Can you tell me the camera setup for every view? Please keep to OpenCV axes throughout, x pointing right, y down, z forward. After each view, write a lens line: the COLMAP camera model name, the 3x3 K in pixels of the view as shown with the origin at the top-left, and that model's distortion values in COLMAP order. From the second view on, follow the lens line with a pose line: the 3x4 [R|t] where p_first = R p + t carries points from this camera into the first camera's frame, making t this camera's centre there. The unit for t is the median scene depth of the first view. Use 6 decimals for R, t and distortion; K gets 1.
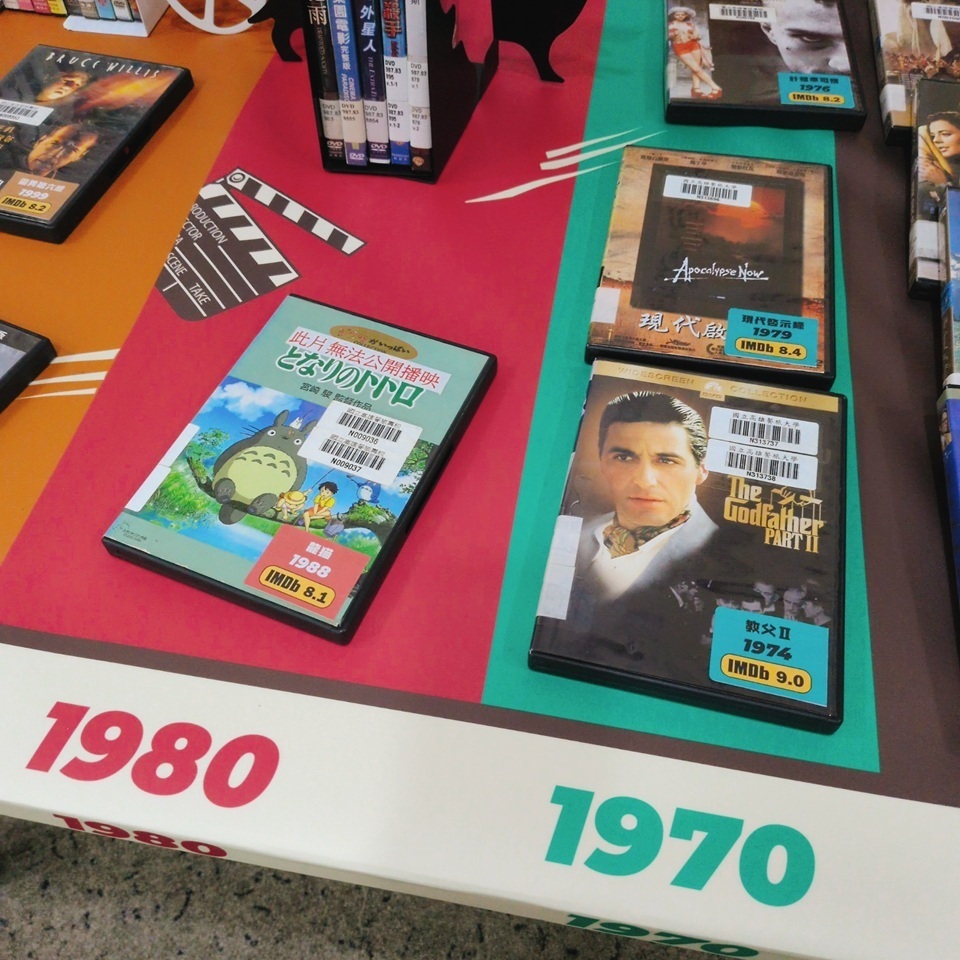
lens RADIAL K [[957.3, 0, 457.3], [0, 957.3, 525.8], [0, 0, 1]] dist [0.061937, -0.123322]
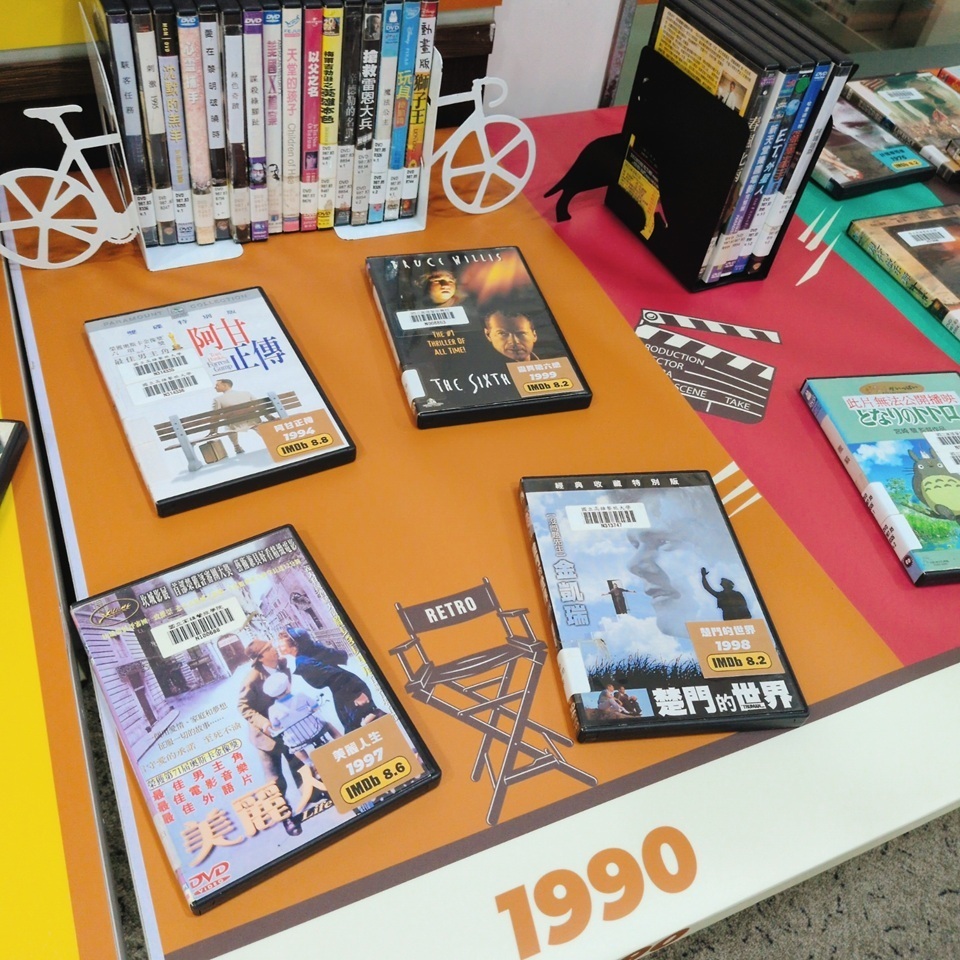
lens RADIAL K [[957.3, 0, 457.3], [0, 957.3, 525.8], [0, 0, 1]] dist [0.061937, -0.123322]
pose [[0.812268, -0.360333, 0.458673, -1.172744], [0.395613, 0.918183, 0.020728, -0.261678], [-0.428615, 0.164621, 0.888363, 0.079138]]
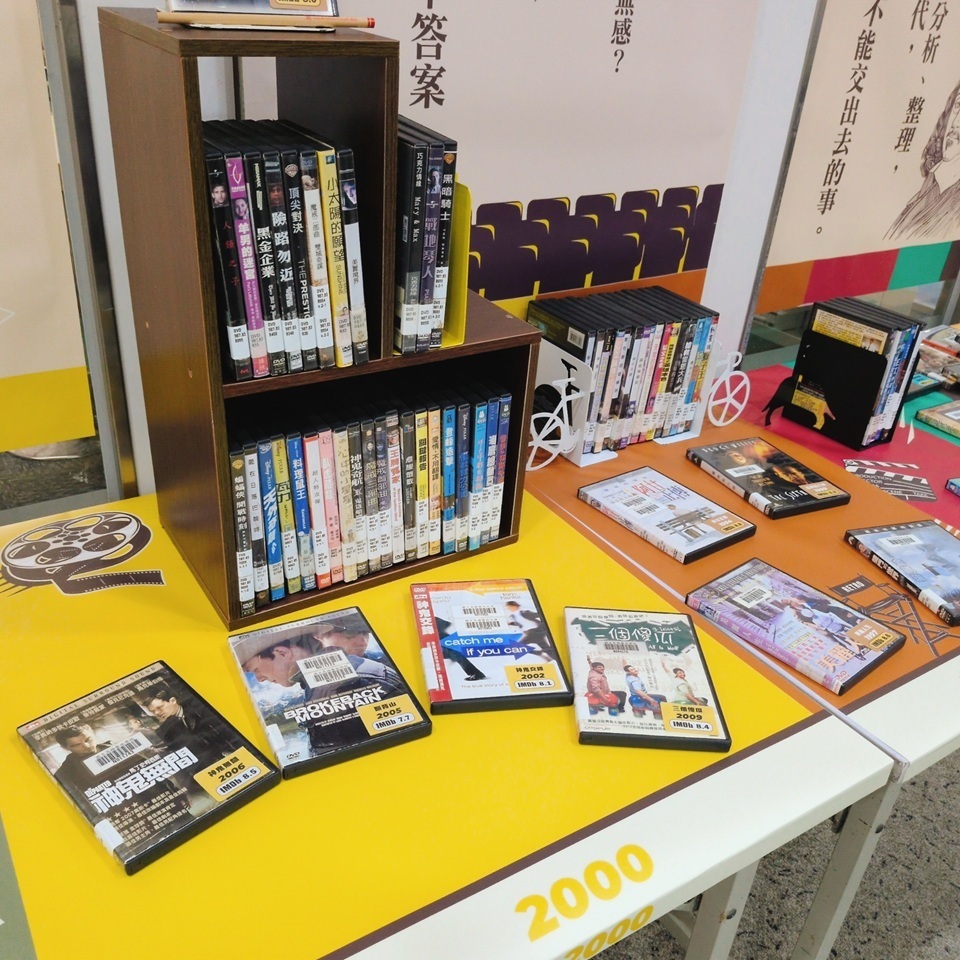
lens RADIAL K [[957.3, 0, 457.3], [0, 957.3, 525.8], [0, 0, 1]] dist [0.061937, -0.123322]
pose [[0.707078, -0.286321, 0.646576, -2.489562], [0.525685, 0.824401, -0.209808, -0.273664], [-0.472966, 0.488246, 0.733430, -0.107680]]
